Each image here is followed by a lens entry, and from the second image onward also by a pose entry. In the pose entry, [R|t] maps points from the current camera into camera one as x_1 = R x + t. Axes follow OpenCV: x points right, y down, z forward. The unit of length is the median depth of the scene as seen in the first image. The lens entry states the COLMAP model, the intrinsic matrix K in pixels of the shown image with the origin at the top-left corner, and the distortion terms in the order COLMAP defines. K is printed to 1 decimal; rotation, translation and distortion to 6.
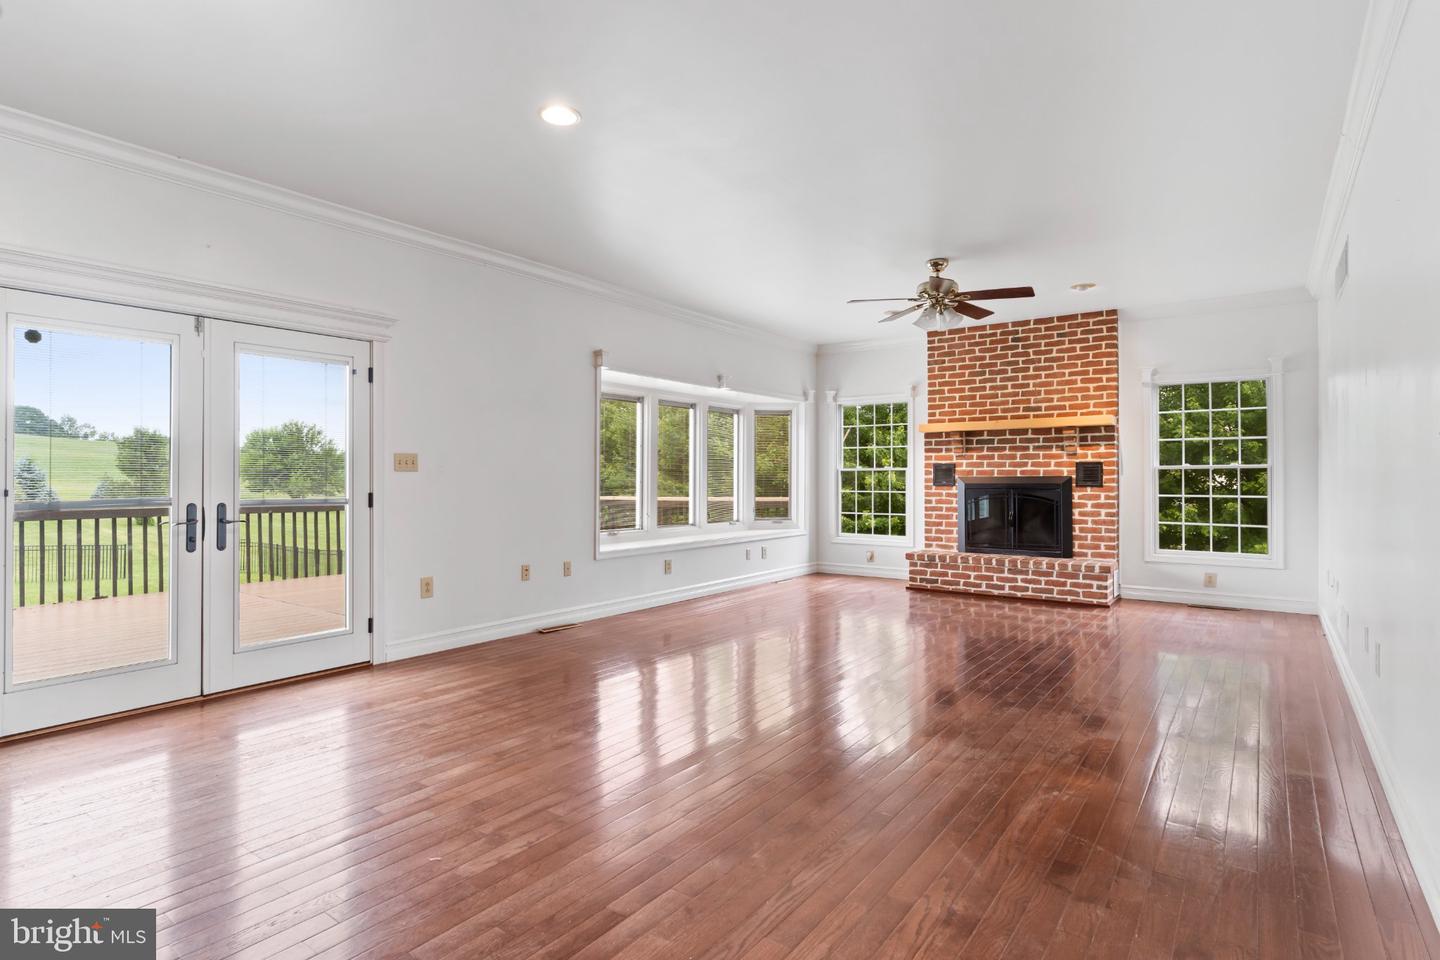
lens RADIAL K [[740.5, 0, 708.0], [0, 740.5, 477.7], [0, 0, 1]] dist [-0.006220, 0.002104]
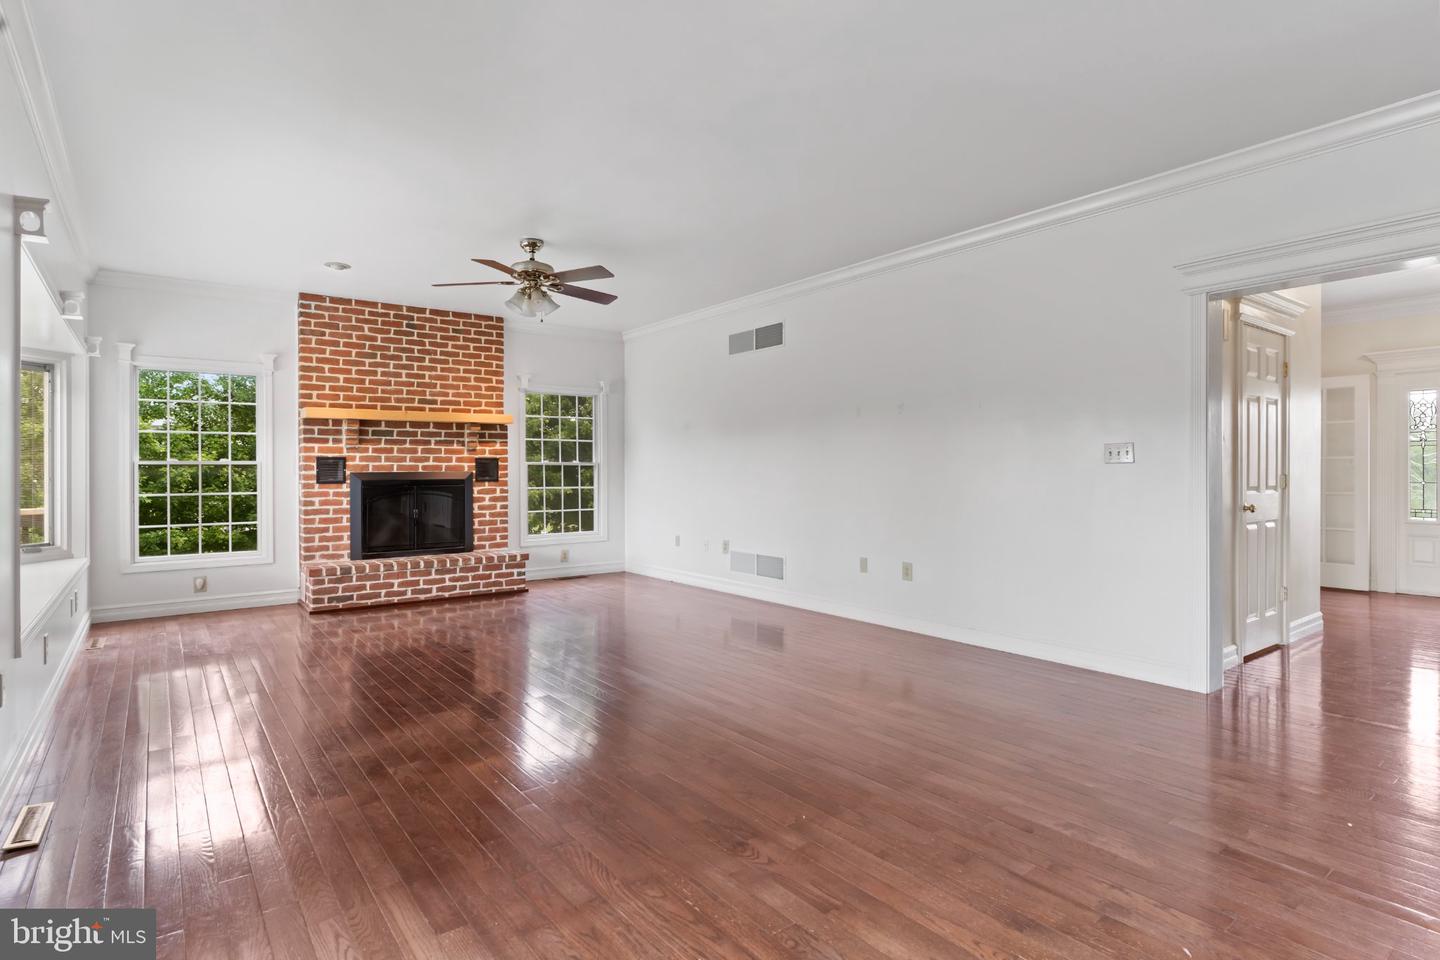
lens RADIAL K [[740.5, 0, 706.3], [0, 740.5, 474.4], [0, 0, 1]] dist [-0.006220, 0.002104]
pose [[0.279873, -0.005314, 0.960022, -0.389499], [0.005260, 0.999978, 0.004002, -0.000389], [-0.960023, 0.003930, 0.279895, 0.390717]]
